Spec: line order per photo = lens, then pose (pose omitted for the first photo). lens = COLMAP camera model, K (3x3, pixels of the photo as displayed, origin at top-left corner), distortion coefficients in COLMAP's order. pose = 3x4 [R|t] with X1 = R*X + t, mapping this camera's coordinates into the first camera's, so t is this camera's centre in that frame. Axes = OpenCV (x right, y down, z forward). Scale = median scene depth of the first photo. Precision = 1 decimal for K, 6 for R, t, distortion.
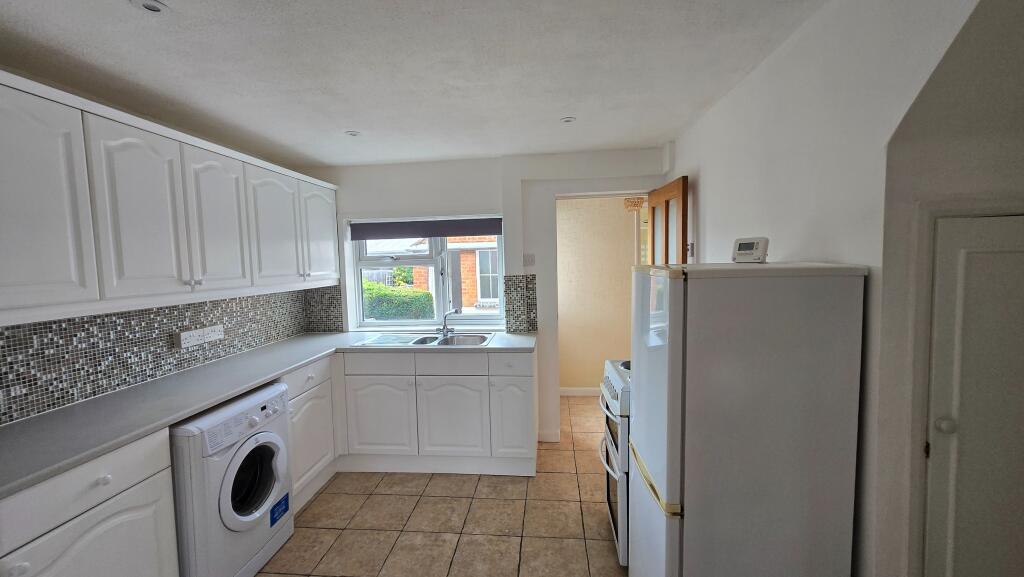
lens RADIAL K [[404.2, 0, 510.6], [0, 404.2, 286.0], [0, 0, 1]] dist [0.001421, 0.000009]
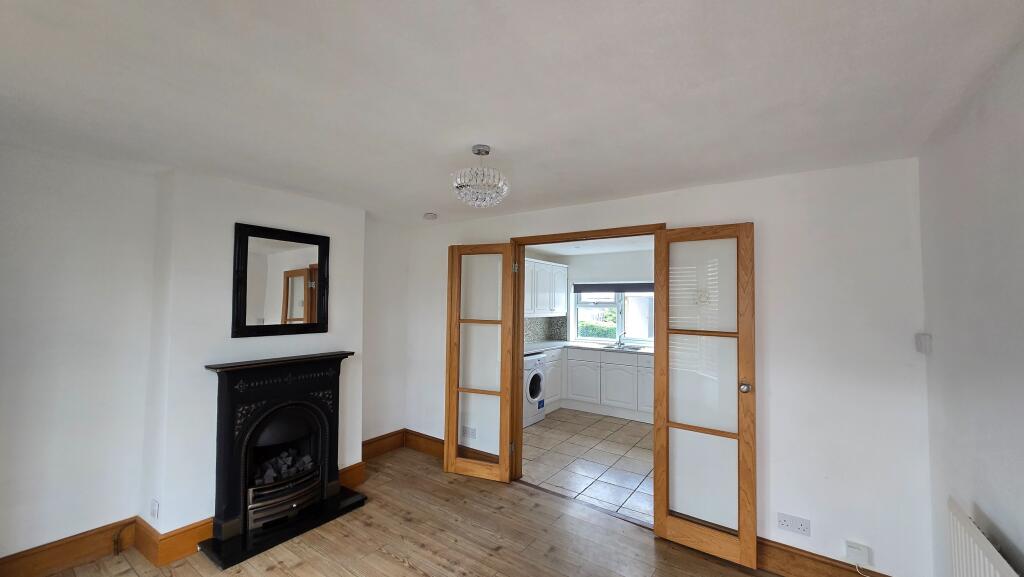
lens RADIAL K [[404.2, 0, 510.6], [0, 404.2, 286.0], [0, 0, 1]] dist [0.001421, 0.000009]
pose [[0.867190, 0.019635, -0.497590, 0.354705], [-0.070362, 0.994029, -0.083401, 0.042052], [0.492981, 0.107336, 0.863393, -0.958661]]
